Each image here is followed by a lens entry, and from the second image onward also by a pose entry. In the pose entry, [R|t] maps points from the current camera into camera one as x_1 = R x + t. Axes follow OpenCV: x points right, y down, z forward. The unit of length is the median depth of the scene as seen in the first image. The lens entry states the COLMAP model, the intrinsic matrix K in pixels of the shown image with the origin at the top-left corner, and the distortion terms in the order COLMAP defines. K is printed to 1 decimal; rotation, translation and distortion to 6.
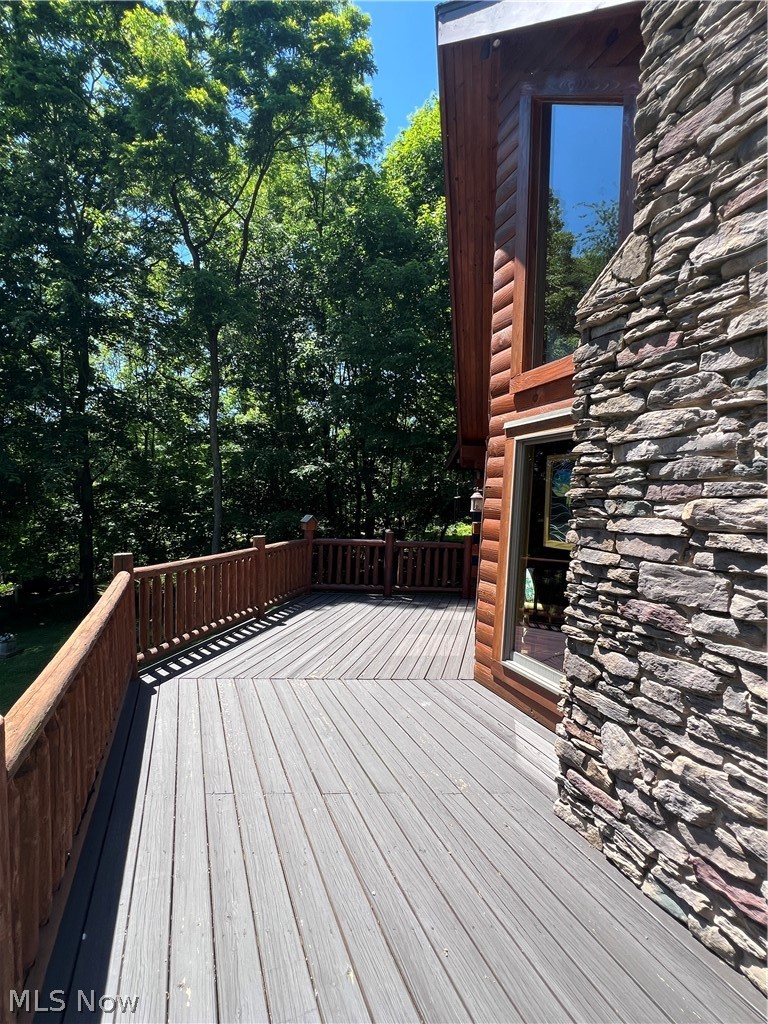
lens RADIAL K [[471.6, 0, 384.0], [0, 471.6, 512.0], [0, 0, 1]] dist [-0.000452, -0.000035]
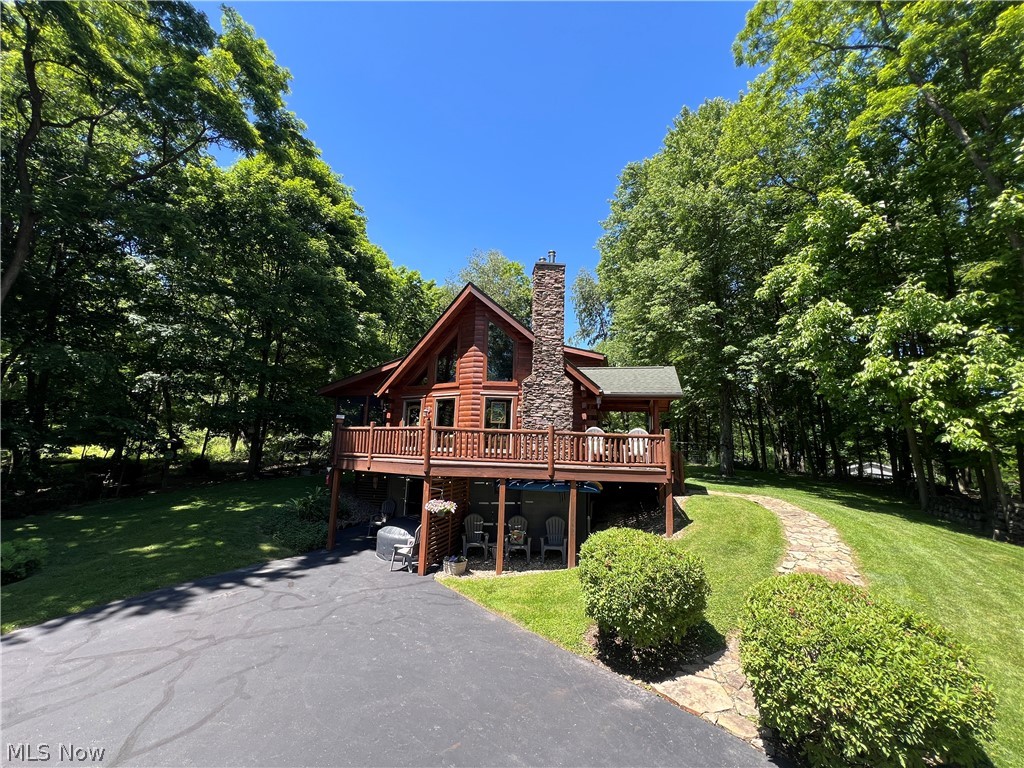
lens RADIAL K [[405.5, 0, 512.3], [0, 405.5, 380.6], [0, 0, 1]] dist [0.000572, -0.000290]
pose [[0.327273, 0.140151, 0.934478, -5.340654], [0.008031, 0.988491, -0.151065, 0.433976], [-0.944896, 0.056944, 0.322381, -0.680299]]
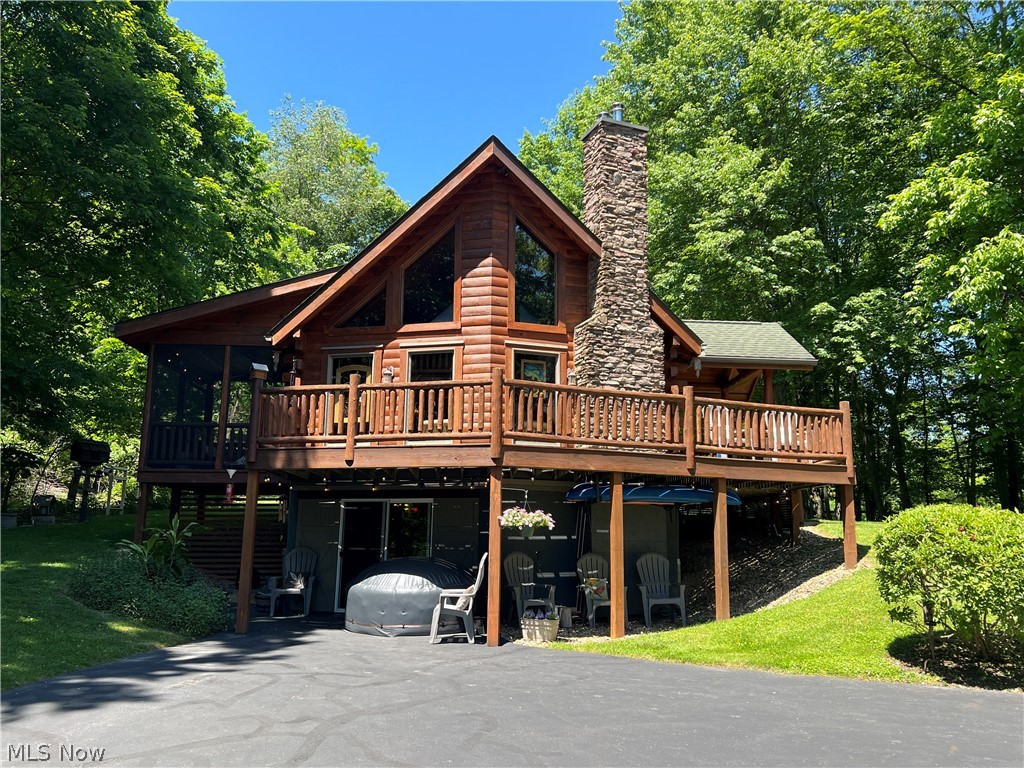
lens RADIAL K [[777.0, 0, 511.0], [0, 777.0, 388.5], [0, 0, 1]] dist [0.106313, -0.129545]
pose [[0.017358, 0.152828, 0.988100, -6.118581], [0.016607, 0.988069, -0.153115, 1.094804], [-0.999711, 0.019067, 0.014613, 1.720022]]
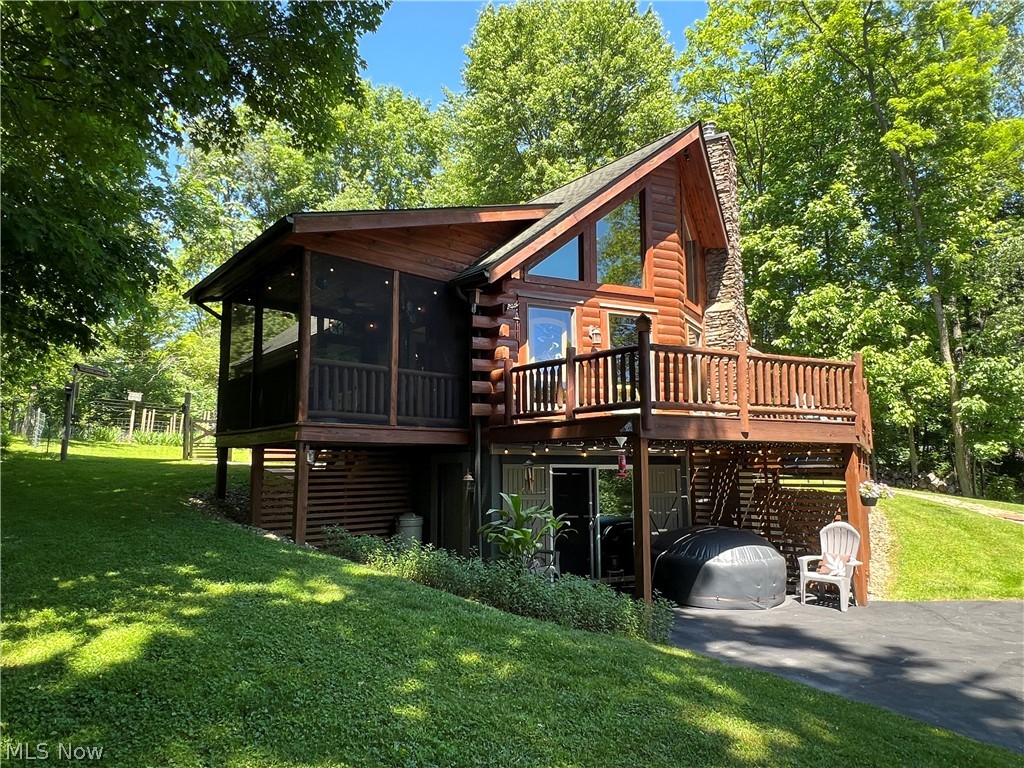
lens RADIAL K [[636.3, 0, 512.0], [0, 636.3, 384.0], [0, 0, 1]] dist [-0.002197, -0.000998]
pose [[-0.599077, 0.073857, 0.797278, -3.180561], [0.001930, 0.995867, -0.090803, 0.802726], [-0.800689, -0.052859, -0.596744, 6.587114]]
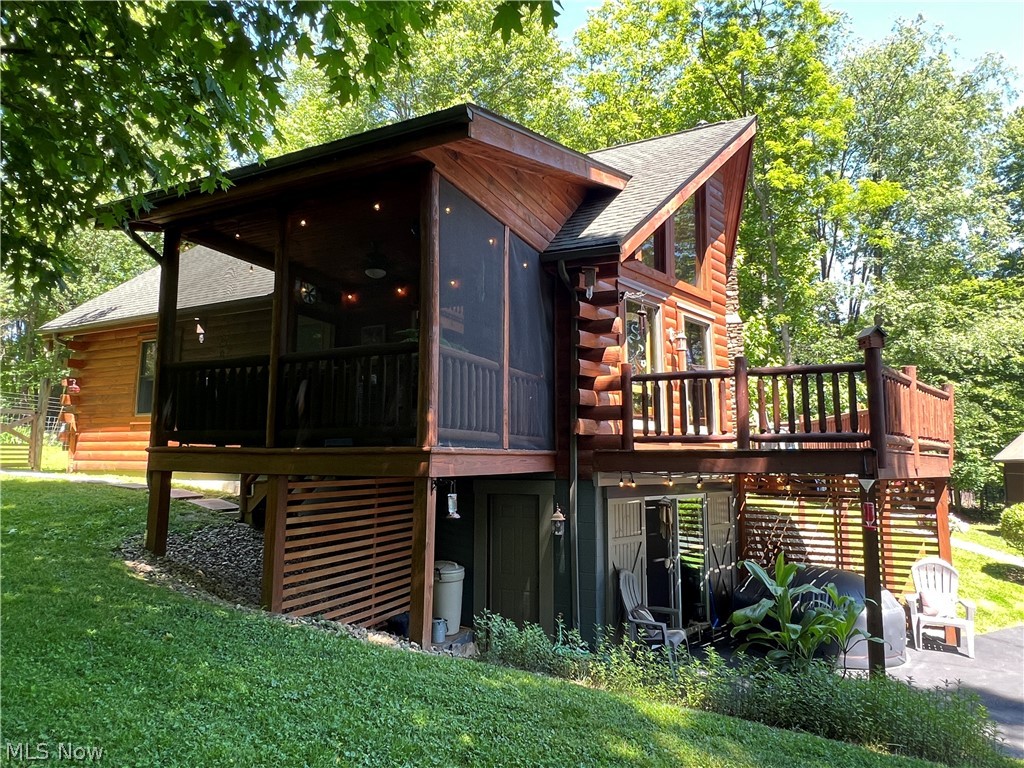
lens RADIAL K [[627.1, 0, 505.0], [0, 627.1, 382.2], [0, 0, 1]] dist [-0.002773, -0.001071]
pose [[-0.863413, 0.019890, 0.504106, -0.560491], [-0.026848, 0.995995, -0.085282, 0.617377], [-0.503783, -0.087168, -0.859421, 7.247137]]
